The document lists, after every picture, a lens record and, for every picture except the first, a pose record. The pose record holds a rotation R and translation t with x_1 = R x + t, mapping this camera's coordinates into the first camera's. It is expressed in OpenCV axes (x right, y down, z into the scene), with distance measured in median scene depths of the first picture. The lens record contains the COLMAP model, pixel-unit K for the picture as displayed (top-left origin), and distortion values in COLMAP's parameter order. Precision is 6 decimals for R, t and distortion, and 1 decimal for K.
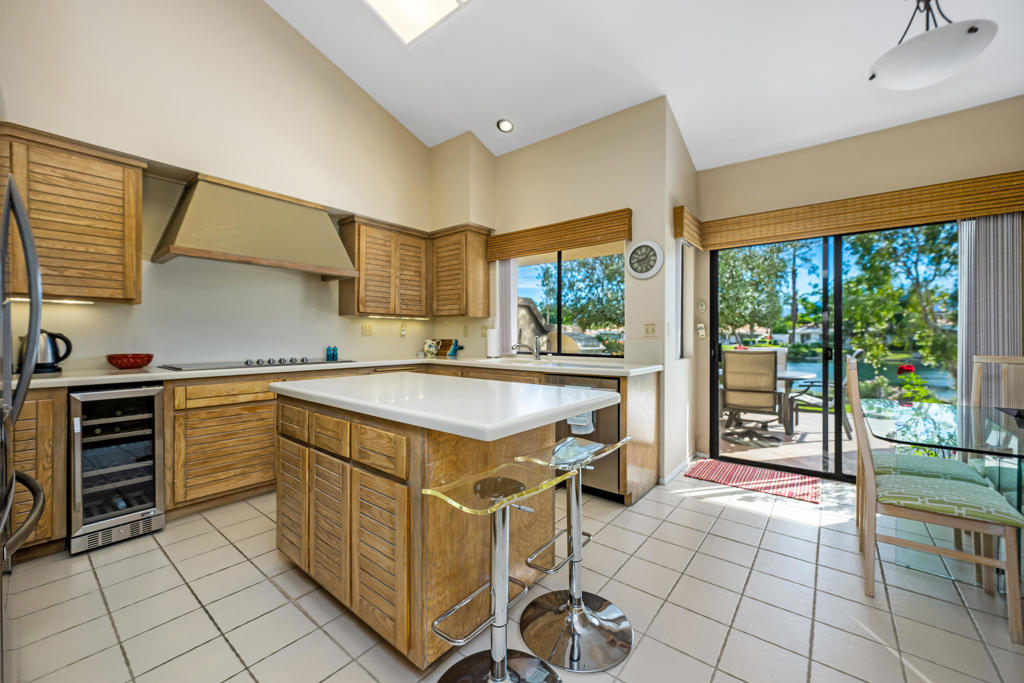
lens RADIAL K [[404.3, 0, 513.9], [0, 404.3, 338.1], [0, 0, 1]] dist [-0.001065, -0.000186]
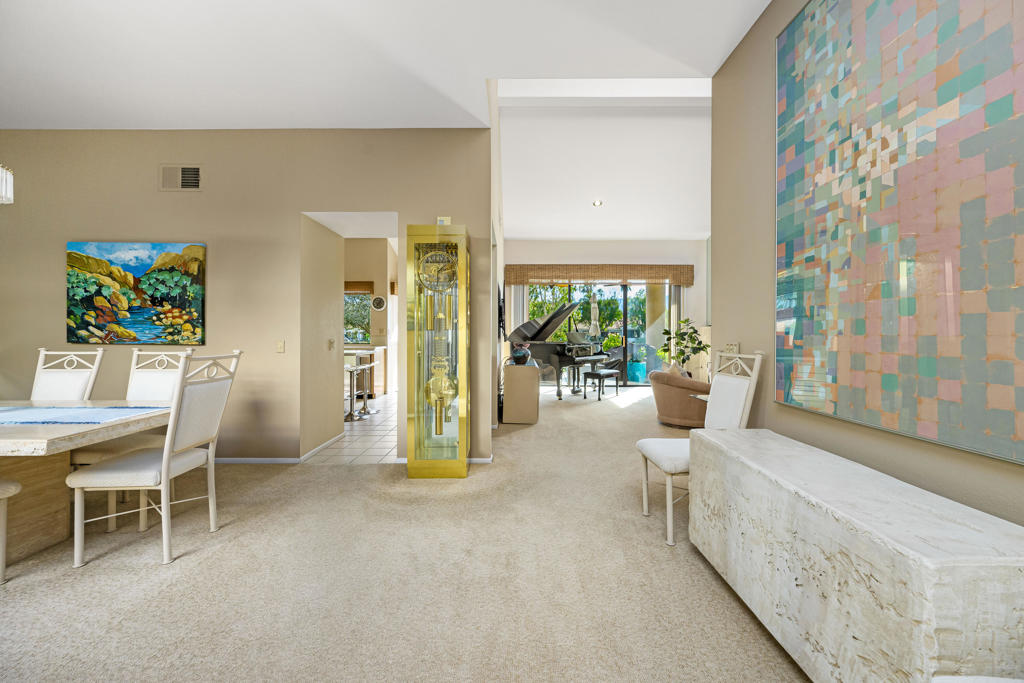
lens RADIAL K [[404.3, 0, 513.9], [0, 404.3, 338.1], [0, 0, 1]] dist [-0.001065, -0.000186]
pose [[0.777659, -0.004817, 0.628668, -0.587869], [0.000777, 0.999977, 0.006701, 0.000710], [-0.628686, -0.004723, 0.777645, -1.428568]]
